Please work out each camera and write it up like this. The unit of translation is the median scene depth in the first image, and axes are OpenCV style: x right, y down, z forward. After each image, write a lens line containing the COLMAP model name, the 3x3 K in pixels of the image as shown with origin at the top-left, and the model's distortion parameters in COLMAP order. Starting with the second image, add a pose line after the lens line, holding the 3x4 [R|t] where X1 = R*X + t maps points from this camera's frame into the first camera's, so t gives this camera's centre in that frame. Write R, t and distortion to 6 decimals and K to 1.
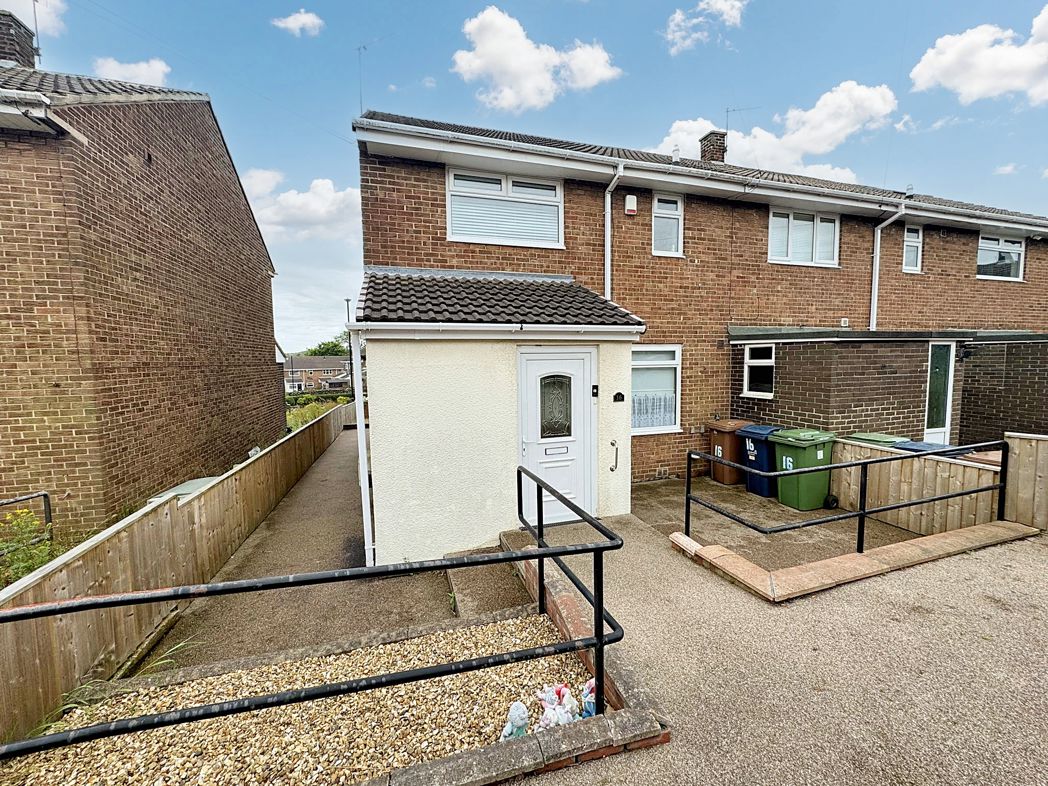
lens RADIAL K [[415.6, 0, 522.6], [0, 415.6, 390.4], [0, 0, 1]] dist [-0.002820, -0.000154]
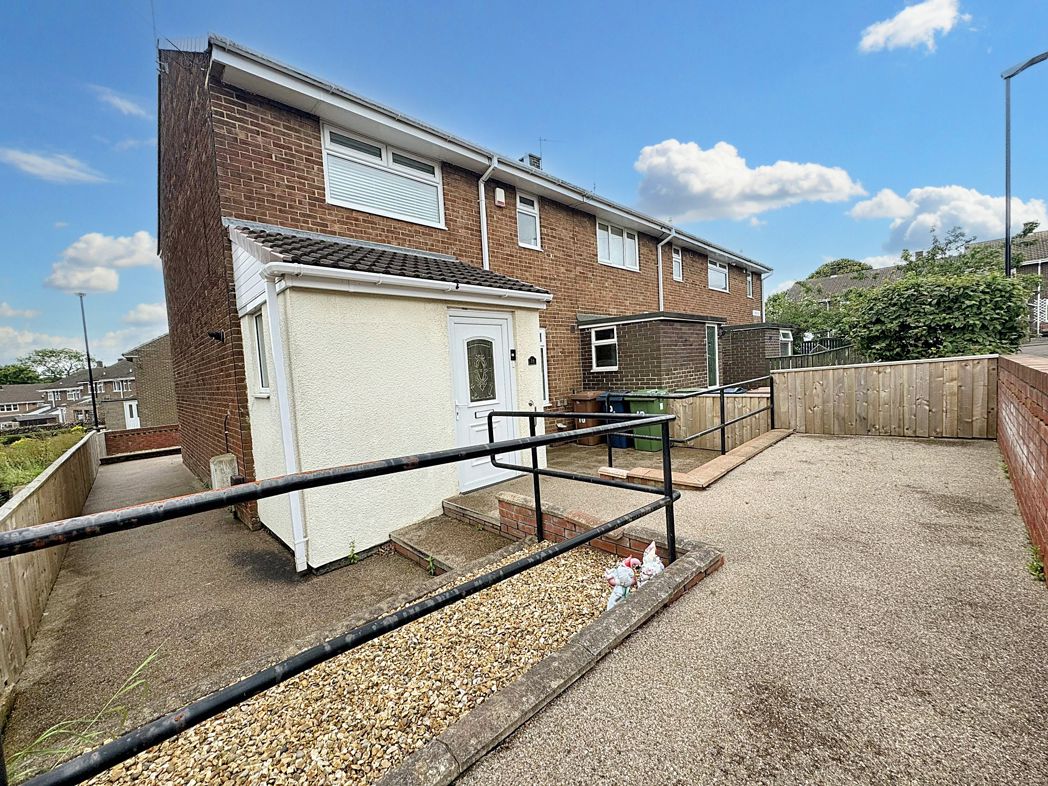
lens RADIAL K [[415.6, 0, 522.6], [0, 415.6, 390.4], [0, 0, 1]] dist [-0.002820, -0.000154]
pose [[0.891613, -0.061508, 0.448601, -0.212145], [0.078124, 0.996770, -0.018607, 0.083891], [-0.446007, 0.051637, 0.893538, 0.031252]]
